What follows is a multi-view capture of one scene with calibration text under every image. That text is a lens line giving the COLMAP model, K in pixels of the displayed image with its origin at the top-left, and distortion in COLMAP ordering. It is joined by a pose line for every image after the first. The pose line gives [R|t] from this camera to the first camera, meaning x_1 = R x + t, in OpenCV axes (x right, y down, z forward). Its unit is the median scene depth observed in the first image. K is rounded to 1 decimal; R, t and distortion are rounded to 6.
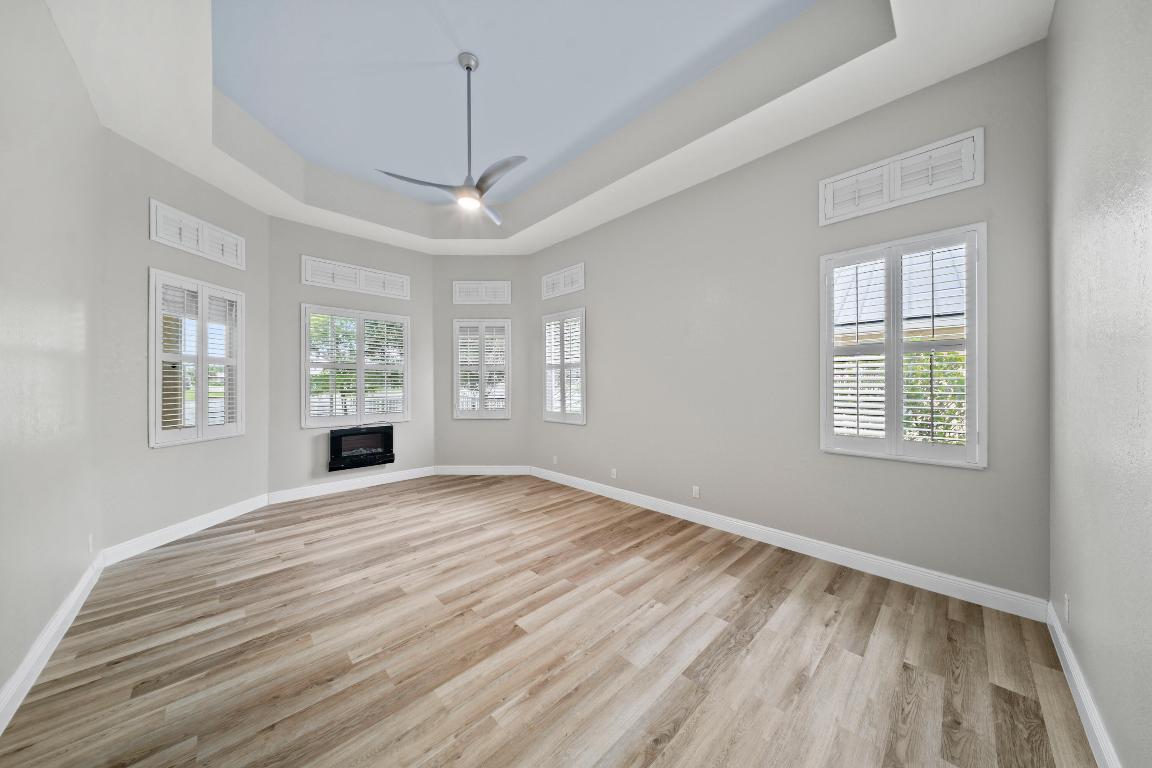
lens RADIAL K [[354.2, 0, 572.0], [0, 354.2, 385.7], [0, 0, 1]] dist [0.000219, -0.002293]
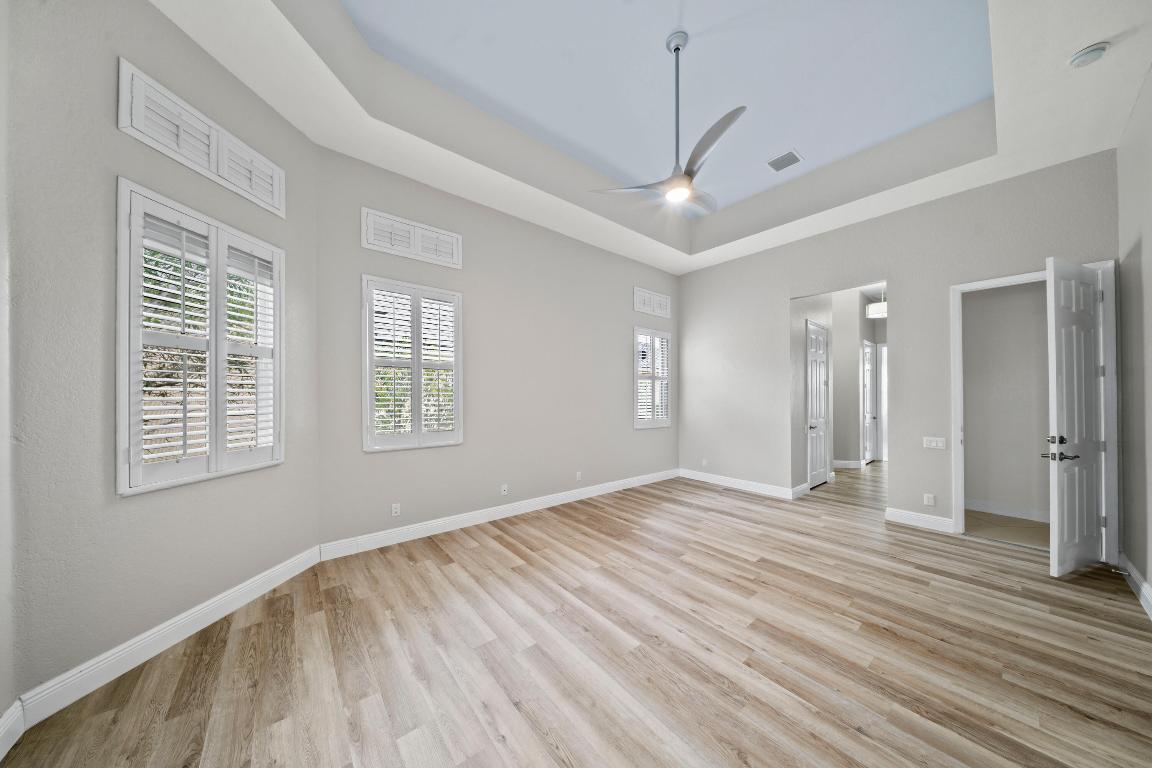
lens RADIAL K [[354.2, 0, 572.0], [0, 354.2, 385.7], [0, 0, 1]] dist [0.000219, -0.002293]
pose [[0.112716, 0.023541, 0.993348, -1.073938], [0.002005, 0.999712, -0.023919, 0.007940], [-0.993625, 0.004688, 0.112637, 1.019470]]
